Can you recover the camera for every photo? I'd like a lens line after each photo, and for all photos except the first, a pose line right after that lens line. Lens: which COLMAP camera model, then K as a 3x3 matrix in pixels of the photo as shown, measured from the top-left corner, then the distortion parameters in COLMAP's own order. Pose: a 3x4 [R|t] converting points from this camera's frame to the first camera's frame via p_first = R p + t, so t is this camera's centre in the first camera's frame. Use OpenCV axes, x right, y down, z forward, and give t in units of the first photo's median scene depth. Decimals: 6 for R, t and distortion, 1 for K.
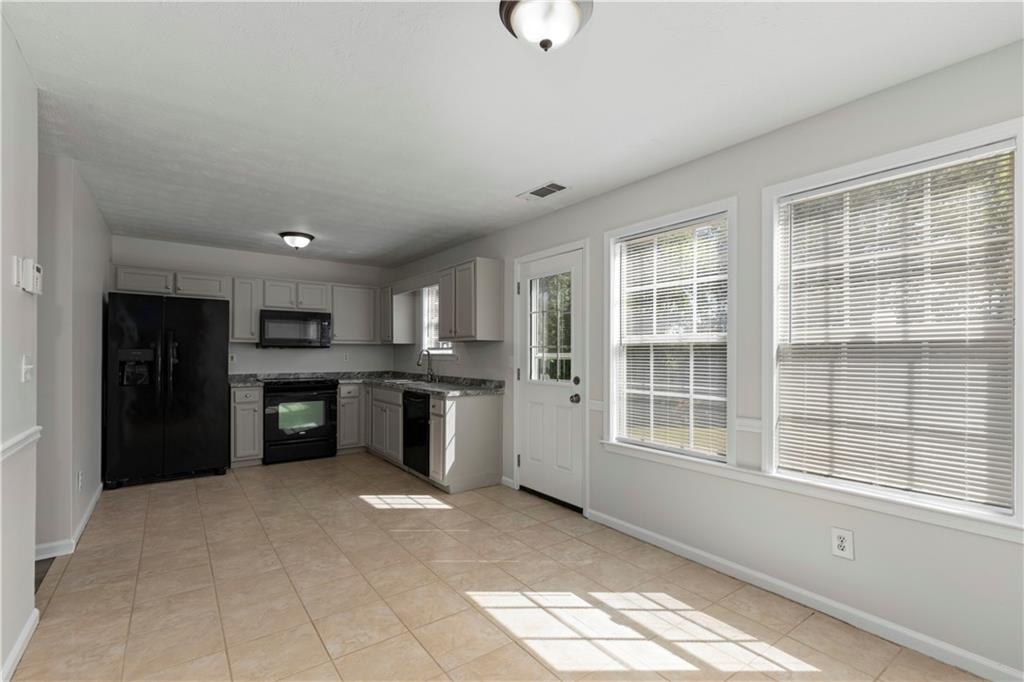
lens RADIAL K [[463.2, 0, 515.7], [0, 463.2, 346.1], [0, 0, 1]] dist [0.003997, 0.000060]
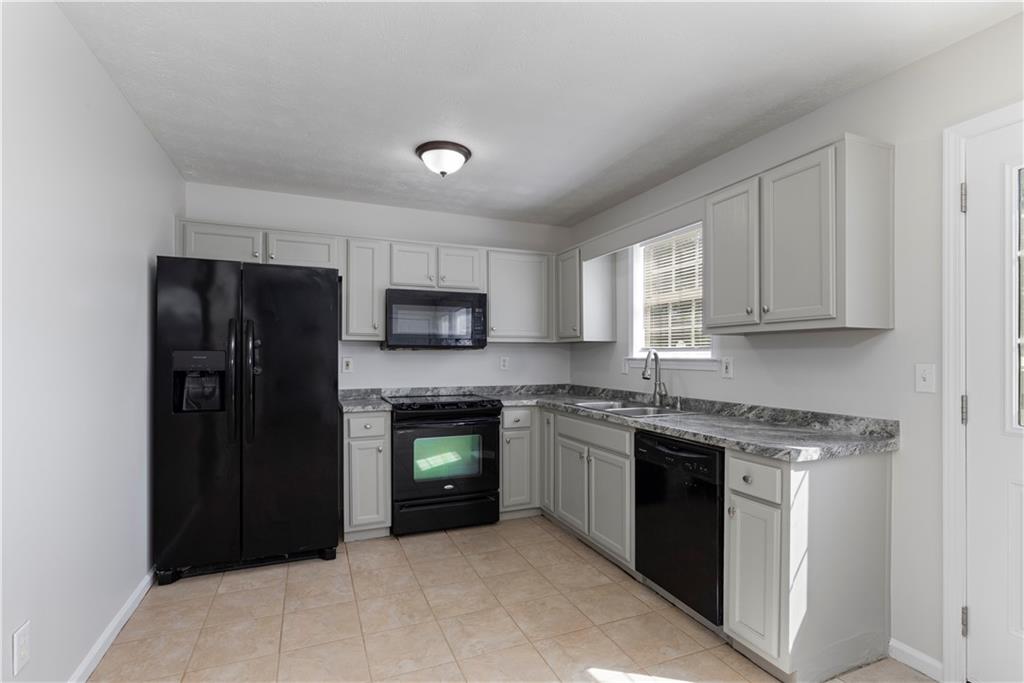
lens RADIAL K [[487.3, 0, 512.5], [0, 487.3, 349.2], [0, 0, 1]] dist [-0.000511, -0.000562]
pose [[0.969850, -0.004423, -0.243662, -0.229817], [0.004726, 0.999989, 0.000661, 0.005173], [0.243656, -0.001793, 0.969860, 0.412211]]
